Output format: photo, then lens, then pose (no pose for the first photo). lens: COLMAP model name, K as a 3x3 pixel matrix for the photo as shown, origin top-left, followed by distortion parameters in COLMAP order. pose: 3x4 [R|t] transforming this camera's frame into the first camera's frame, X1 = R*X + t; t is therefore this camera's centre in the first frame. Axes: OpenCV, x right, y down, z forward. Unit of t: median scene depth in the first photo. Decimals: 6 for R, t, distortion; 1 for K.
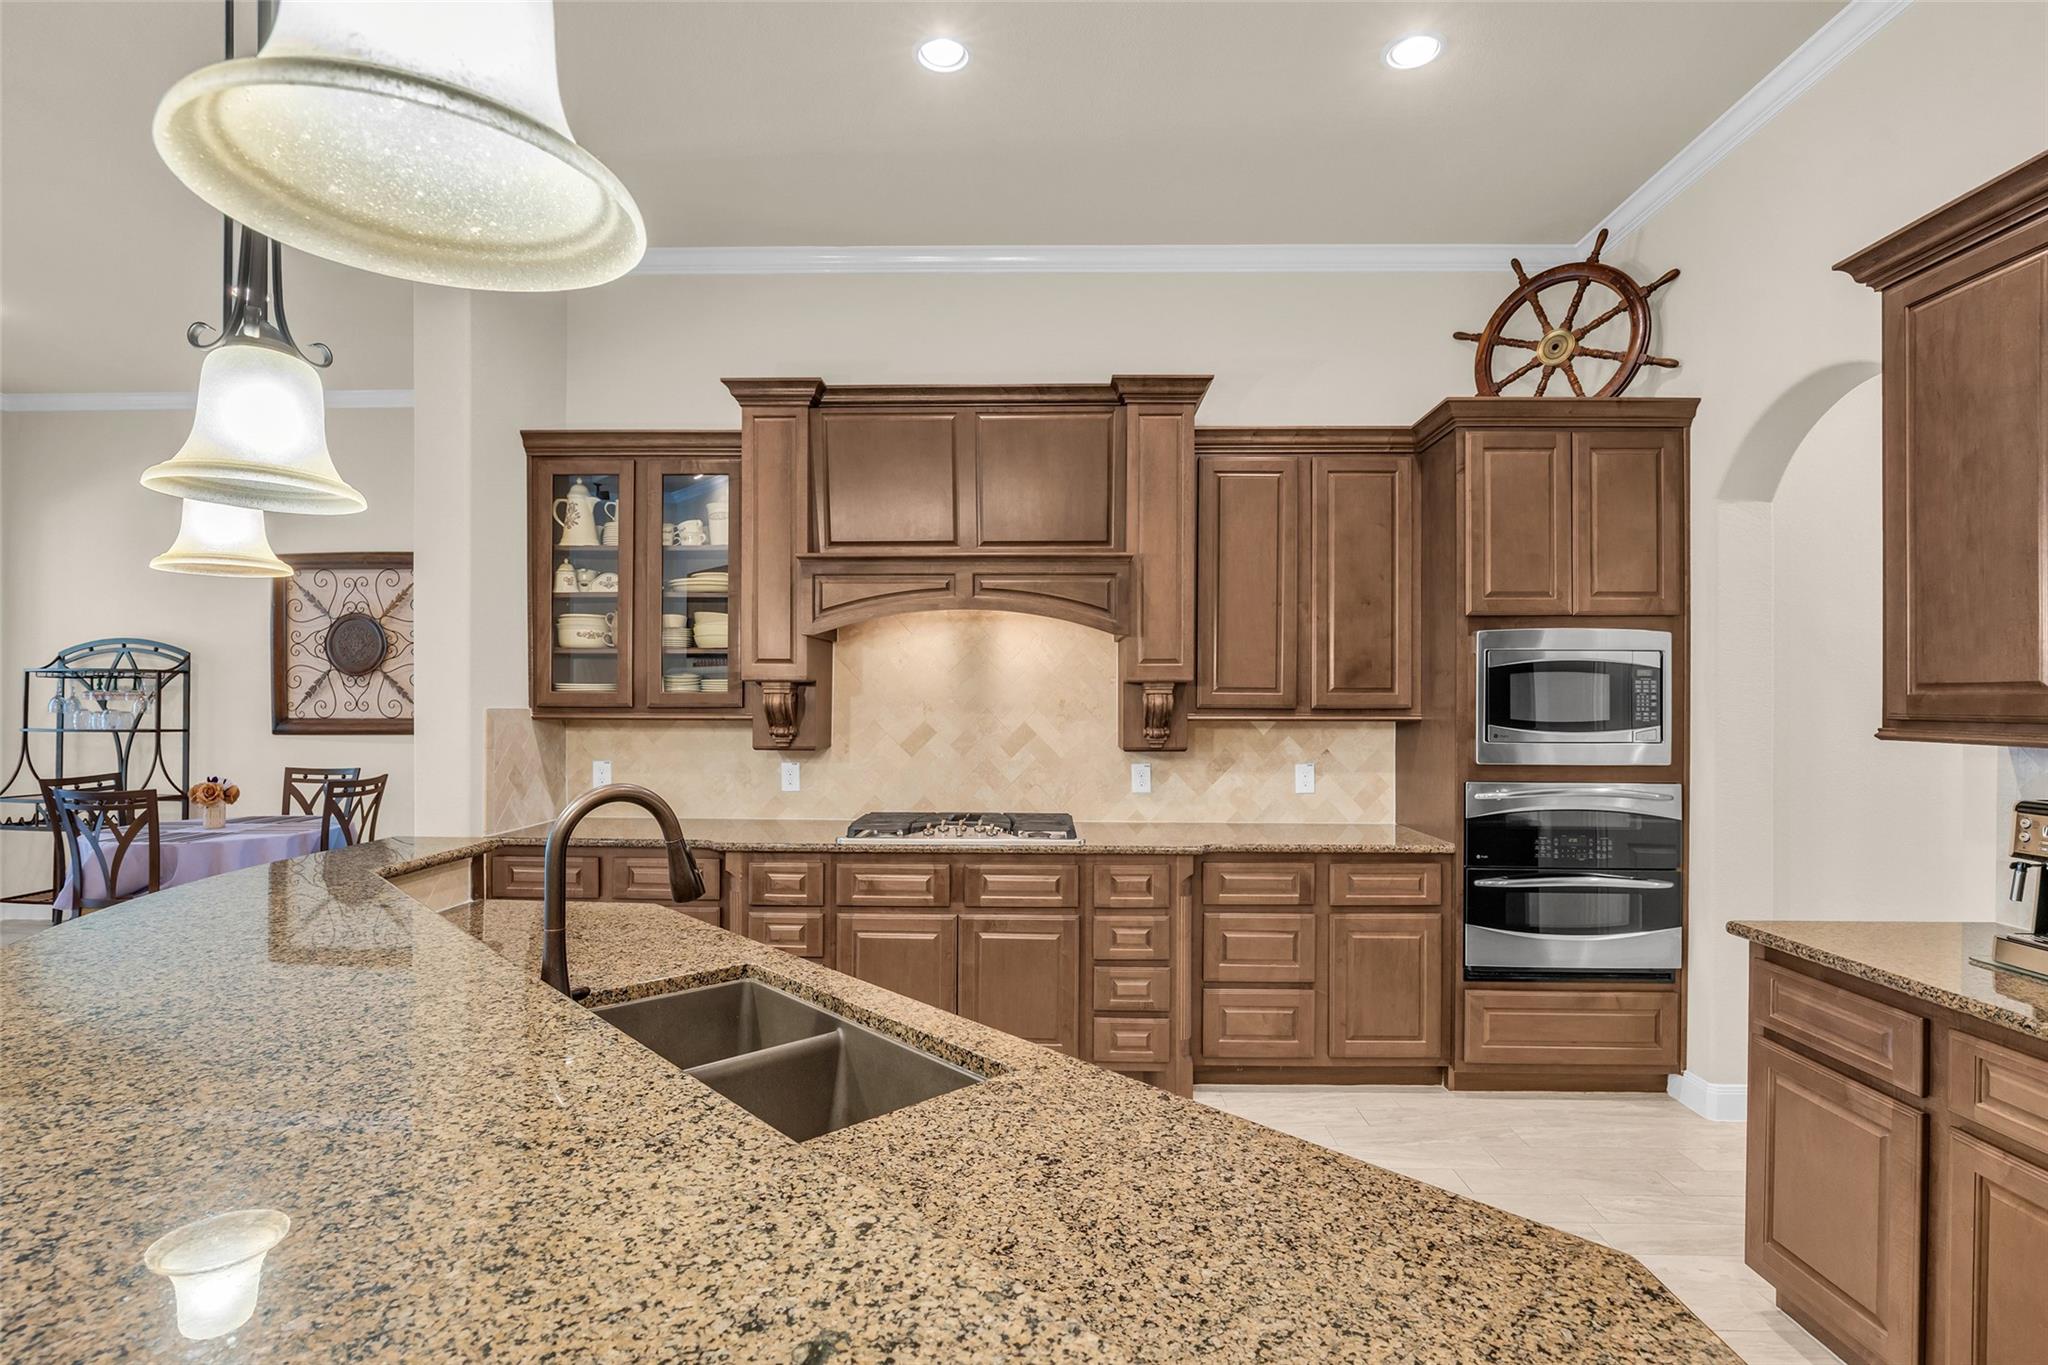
lens RADIAL K [[979.0, 0, 1020.0], [0, 979.0, 698.2], [0, 0, 1]] dist [-0.019317, 0.001444]
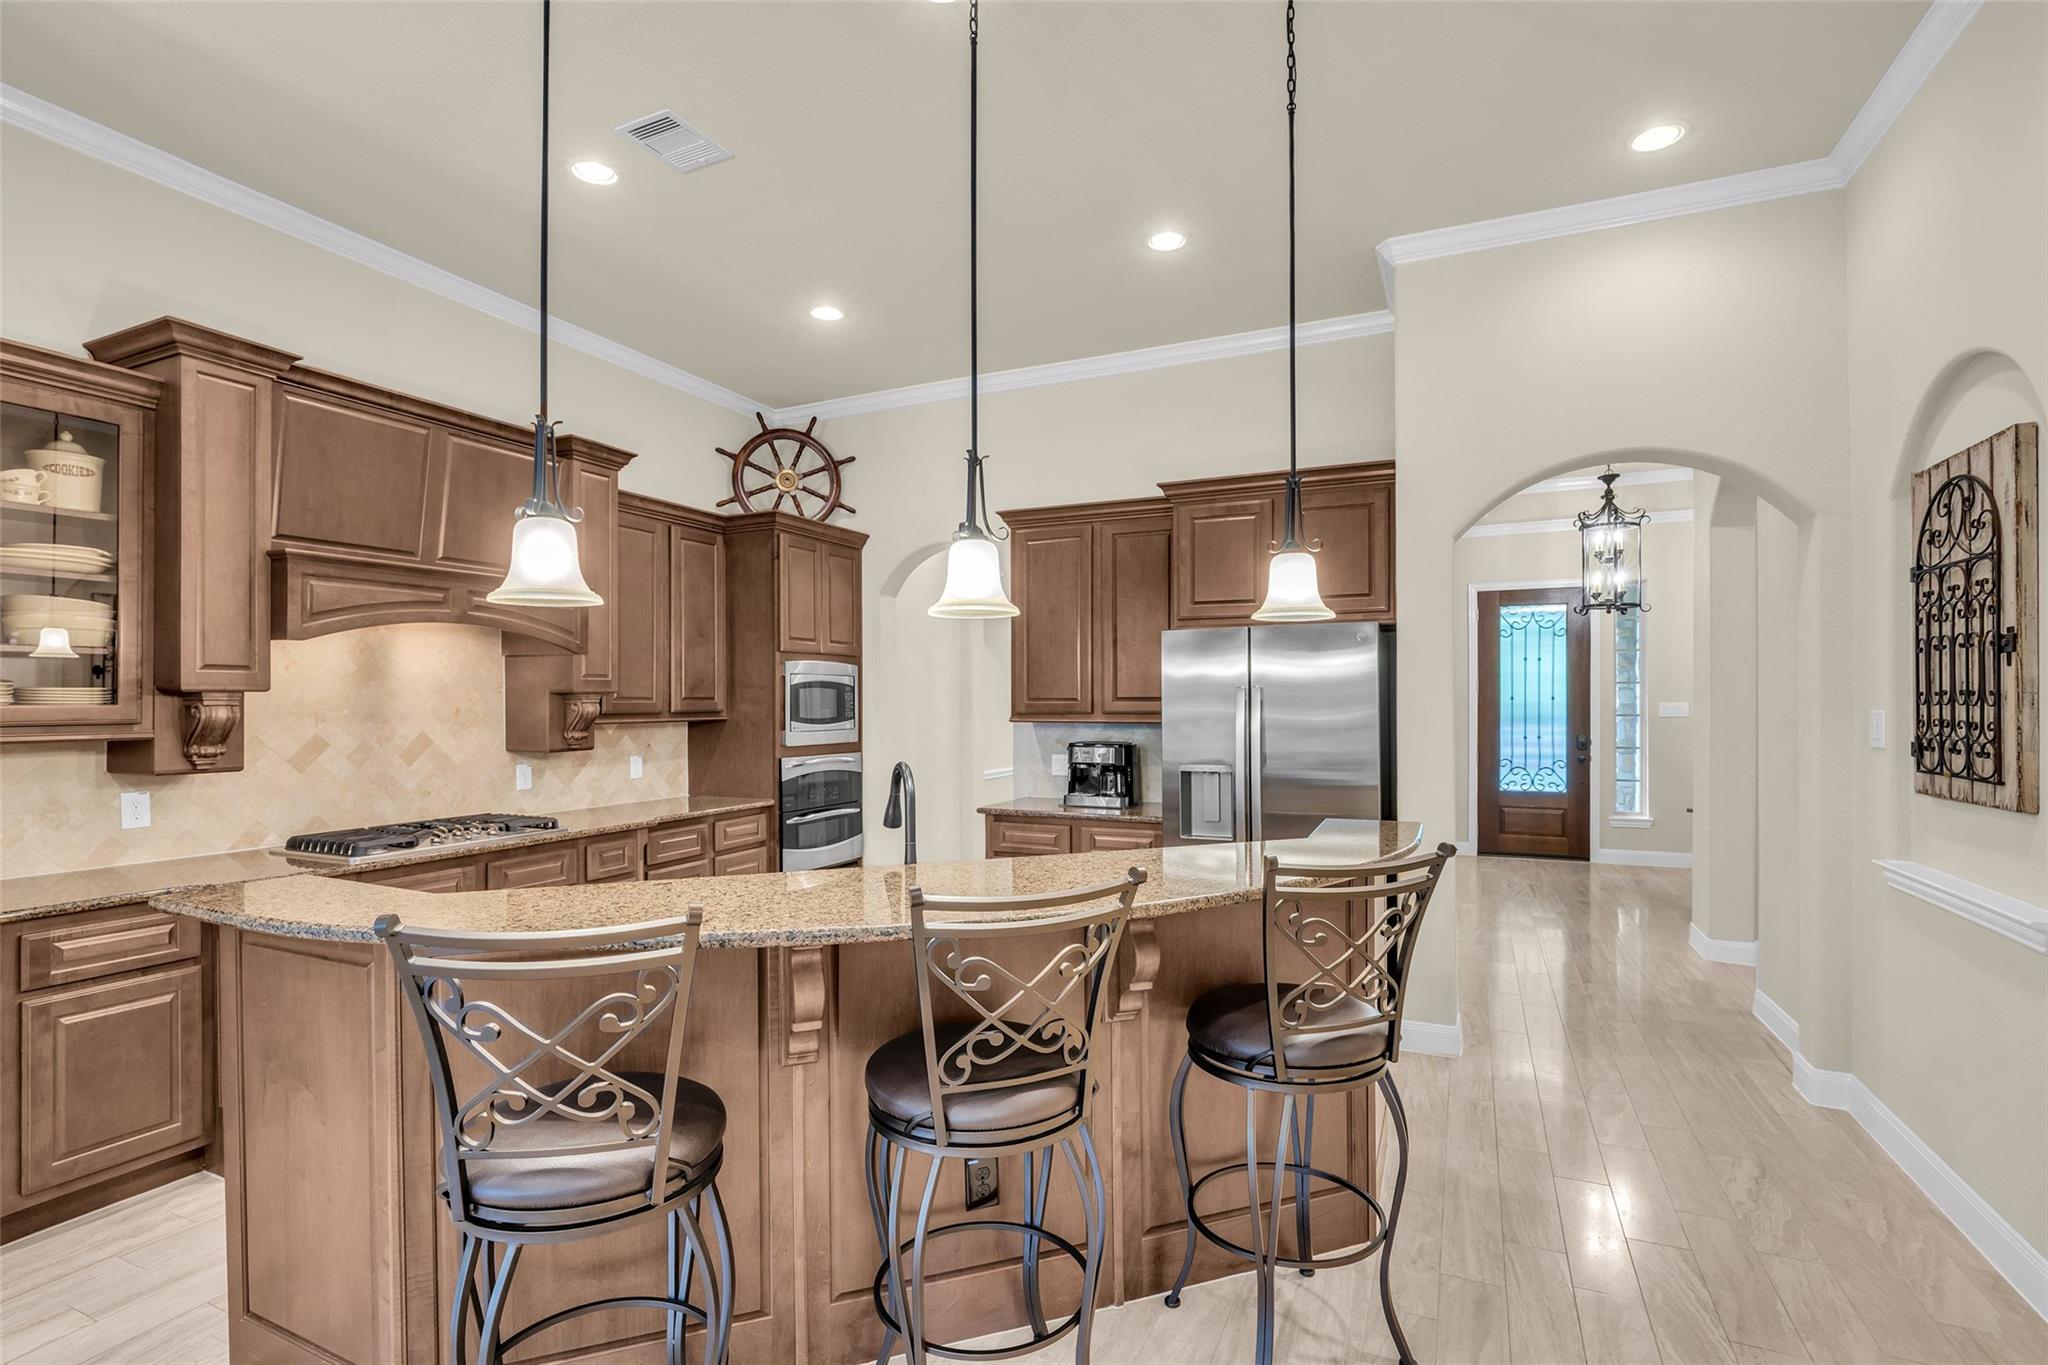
lens RADIAL K [[955.1, 0, 1022.3], [0, 955.1, 699.6], [0, 0, 1]] dist [-0.016764, 0.002702]
pose [[0.393846, -0.004368, 0.919166, -0.661857], [0.002062, 0.999990, 0.003869, -0.010781], [-0.919174, 0.000372, 0.393852, 0.038606]]
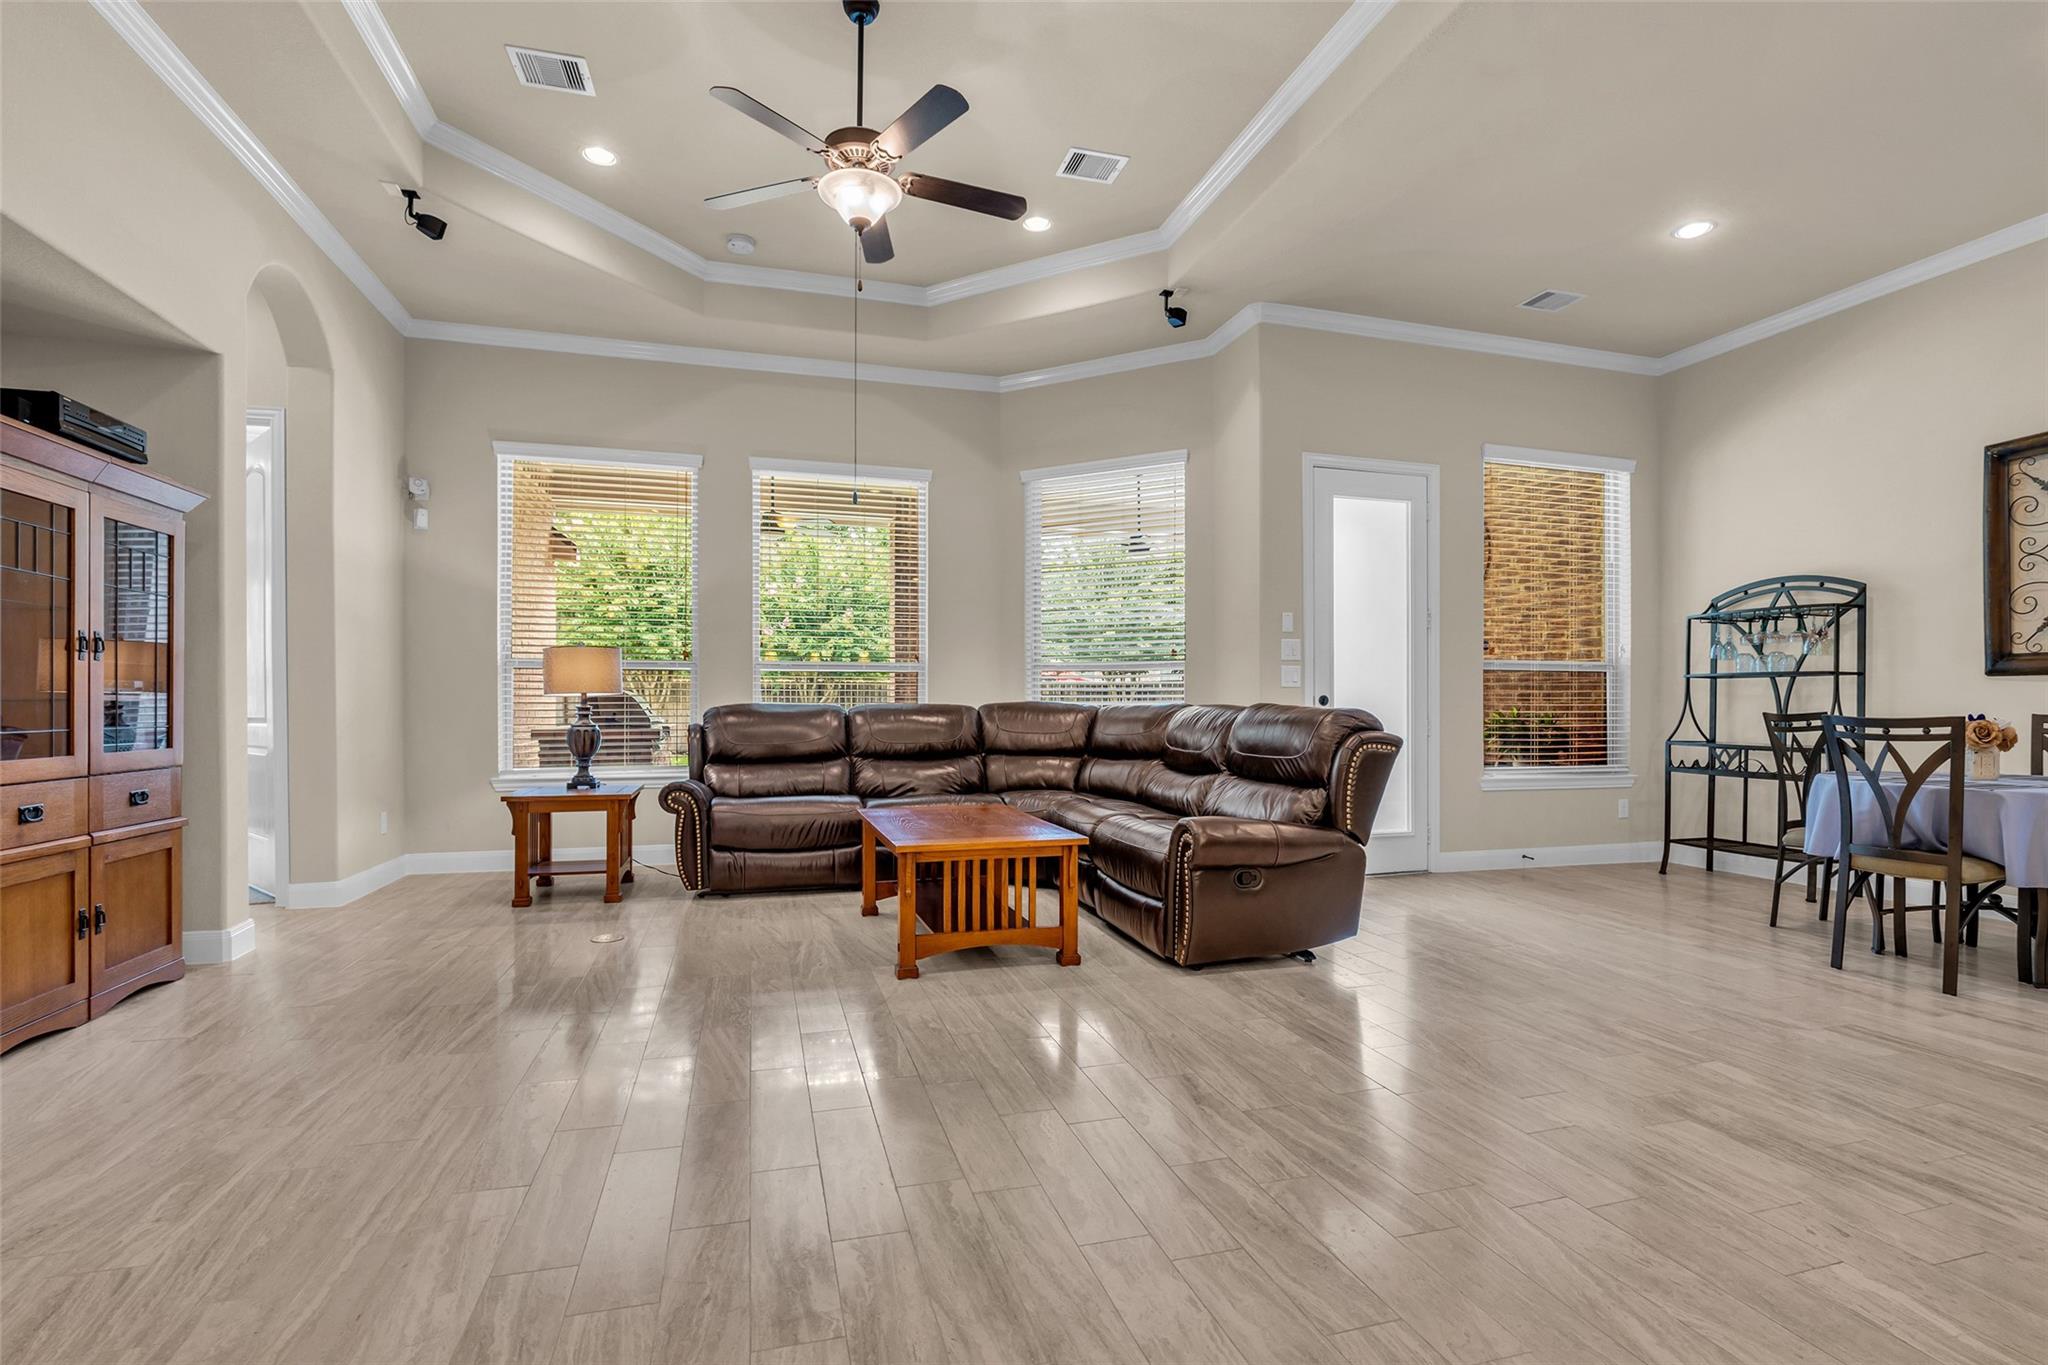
lens RADIAL K [[955.1, 0, 1032.5], [0, 955.1, 700.8], [0, 0, 1]] dist [-0.016764, 0.002702]
pose [[0.313464, -0.005360, -0.949585, -0.432382], [0.000172, 0.999984, -0.005588, 0.091633], [0.949600, 0.001589, 0.313460, 0.043873]]
